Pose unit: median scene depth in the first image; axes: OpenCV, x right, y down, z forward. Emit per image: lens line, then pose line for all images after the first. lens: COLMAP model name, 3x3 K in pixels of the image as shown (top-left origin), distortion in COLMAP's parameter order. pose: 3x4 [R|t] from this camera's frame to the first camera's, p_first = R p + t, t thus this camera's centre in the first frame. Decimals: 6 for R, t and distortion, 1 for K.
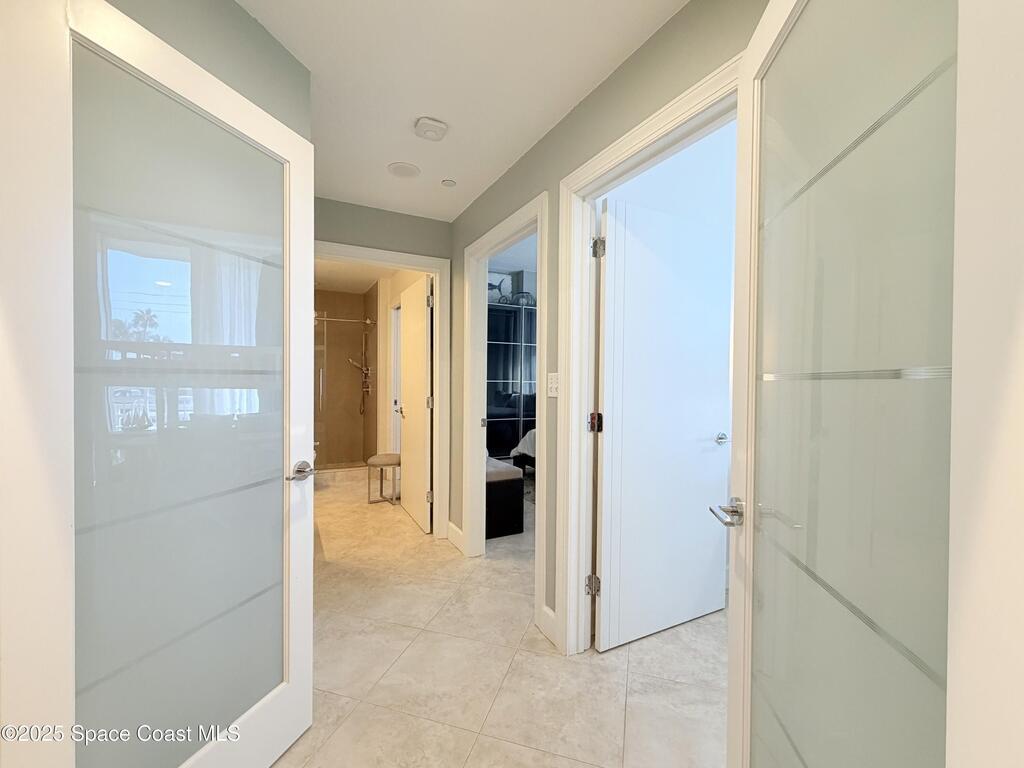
lens RADIAL K [[407.5, 0, 511.3], [0, 407.5, 381.9], [0, 0, 1]] dist [0.000103, 0.000742]
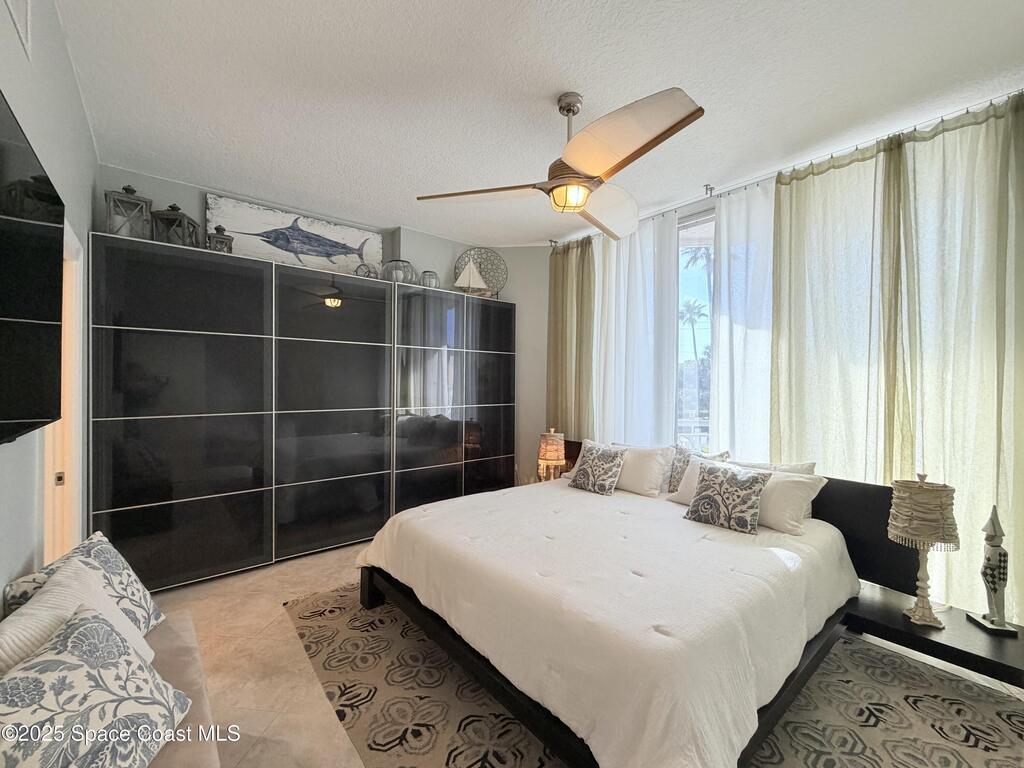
lens RADIAL K [[407.5, 0, 511.8], [0, 407.5, 384.3], [0, 0, 1]] dist [0.000103, 0.000742]
pose [[0.972062, 0.006246, 0.234642, 0.051581], [-0.004354, 0.999954, -0.008584, -0.032095], [-0.234685, 0.007322, 0.972044, 0.376165]]
